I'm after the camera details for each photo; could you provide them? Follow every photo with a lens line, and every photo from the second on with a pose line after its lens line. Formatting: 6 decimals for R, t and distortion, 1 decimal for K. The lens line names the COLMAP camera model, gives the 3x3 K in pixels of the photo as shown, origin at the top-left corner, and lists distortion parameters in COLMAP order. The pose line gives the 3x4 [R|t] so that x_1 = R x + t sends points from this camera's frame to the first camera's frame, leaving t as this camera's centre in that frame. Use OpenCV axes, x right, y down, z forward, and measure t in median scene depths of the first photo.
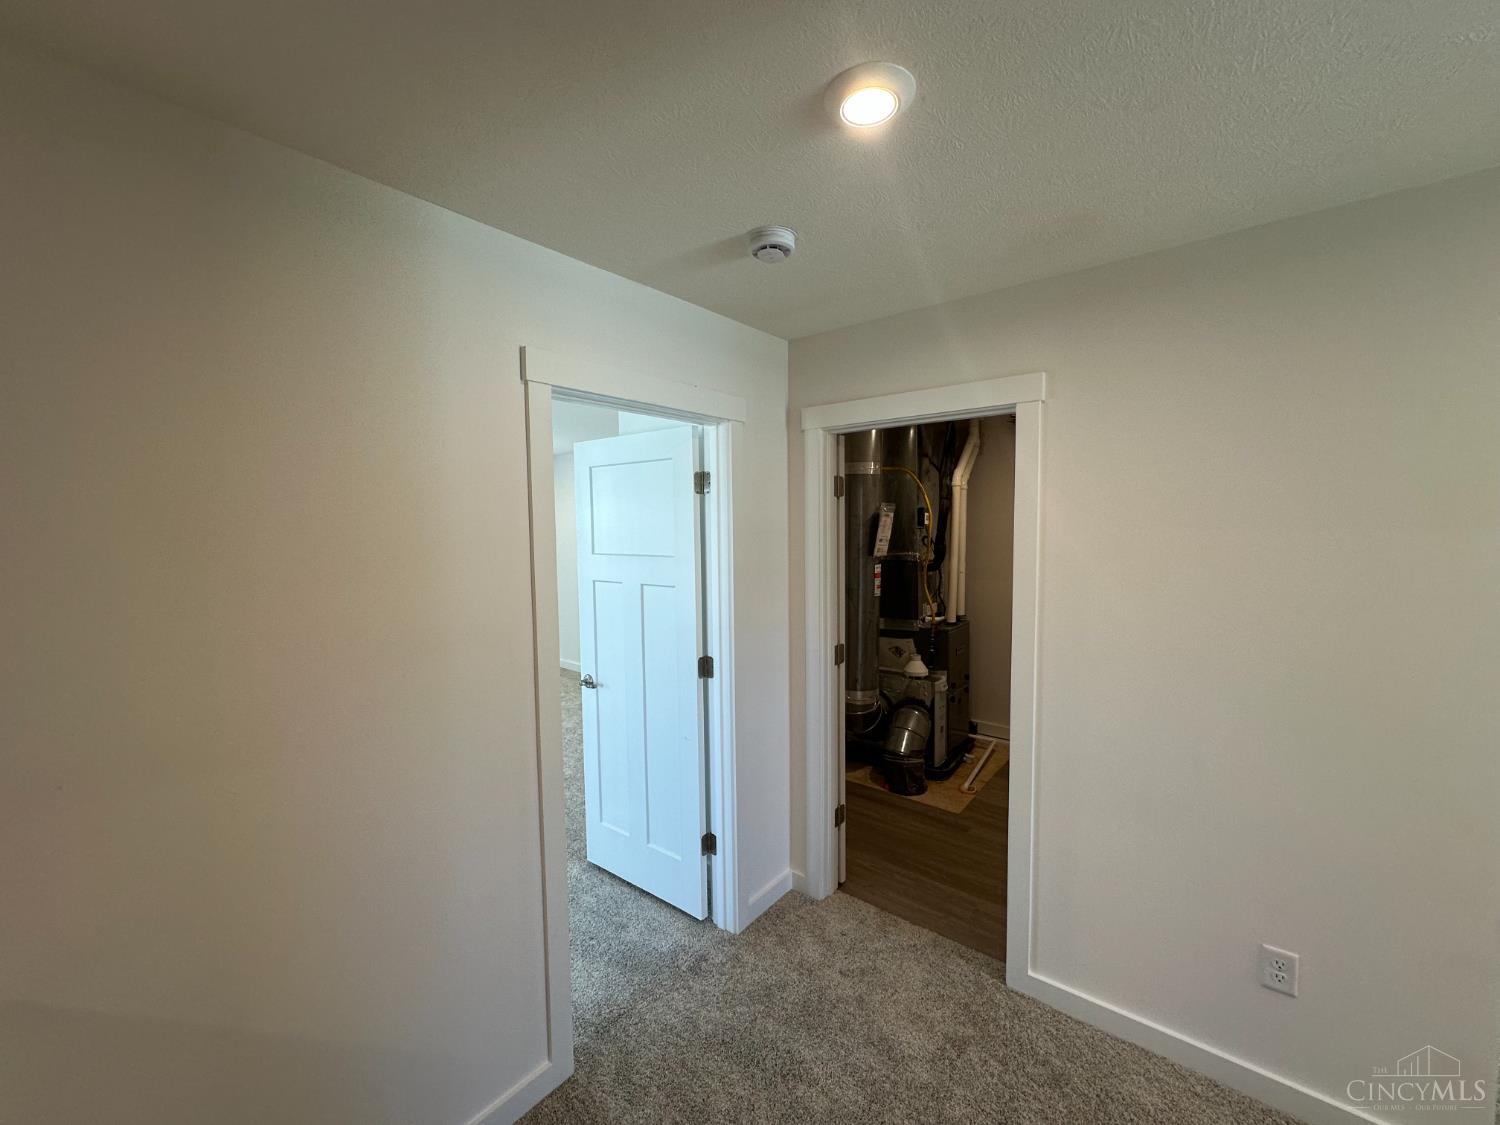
lens RADIAL K [[596.7, 0, 750.4], [0, 596.7, 555.7], [0, 0, 1]] dist [0.001088, 0.000434]
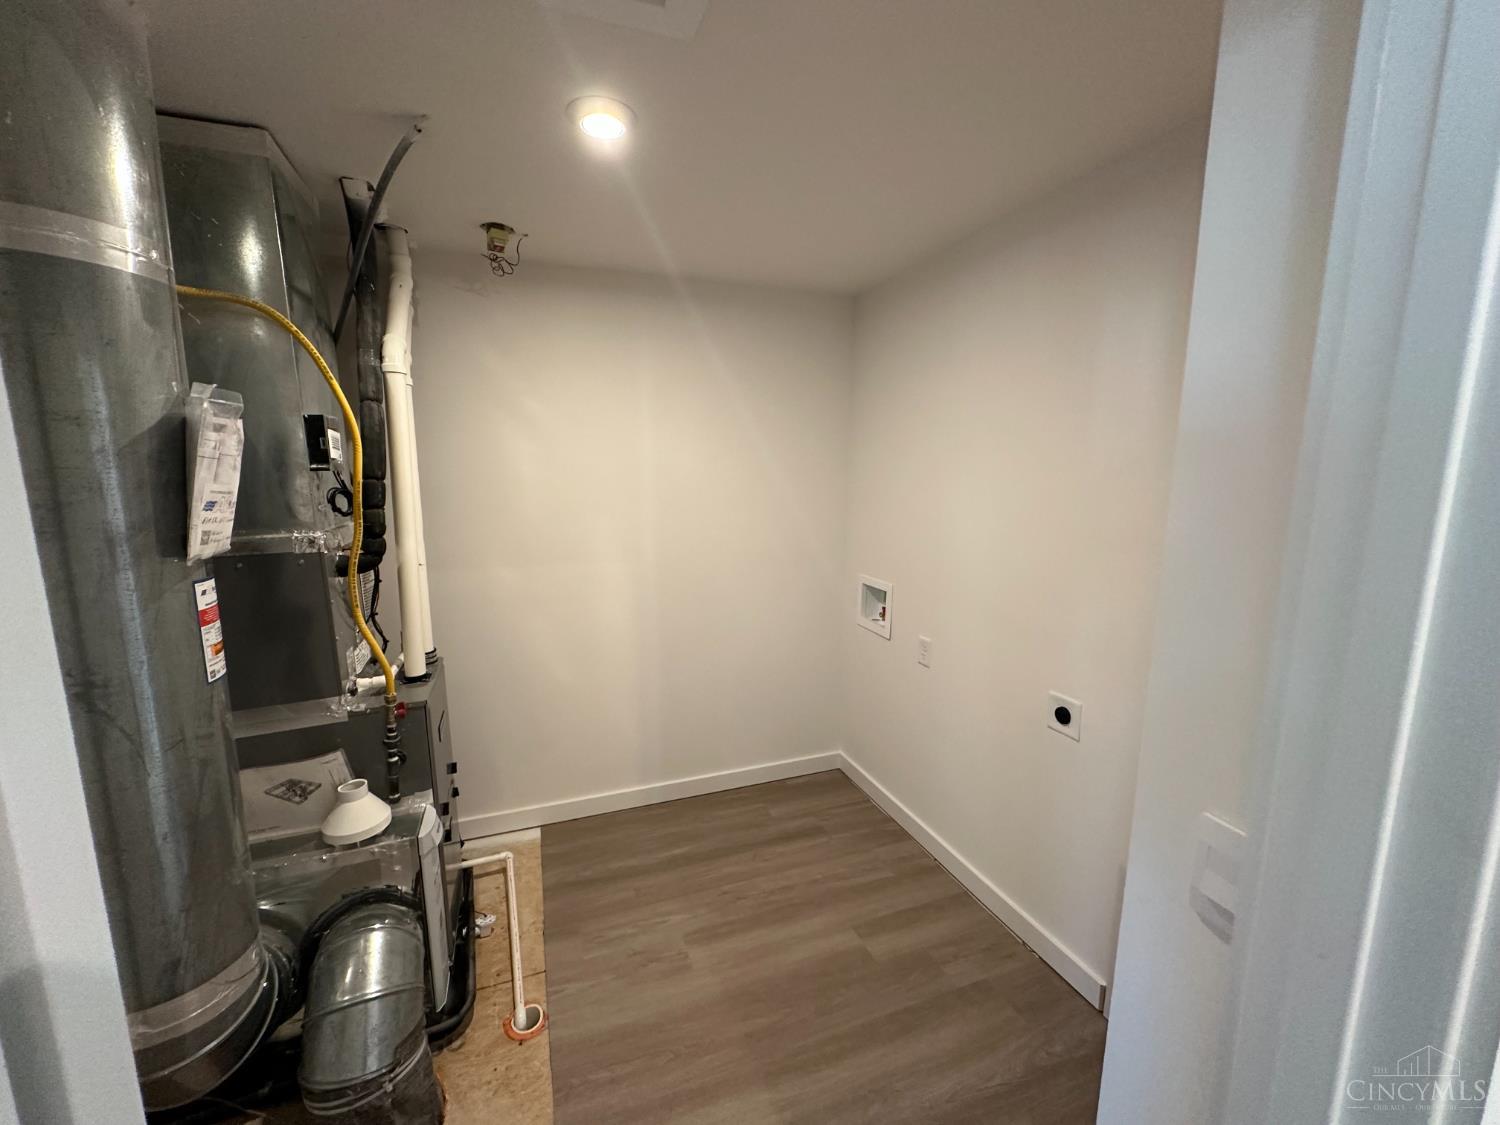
lens RADIAL K [[596.7, 0, 750.7], [0, 596.7, 553.5], [0, 0, 1]] dist [0.001088, 0.000434]
pose [[0.509950, -0.120492, 0.851724, 0.091332], [0.052881, 0.992660, 0.108768, -0.019400], [-0.858577, -0.010426, 0.512578, 0.577800]]
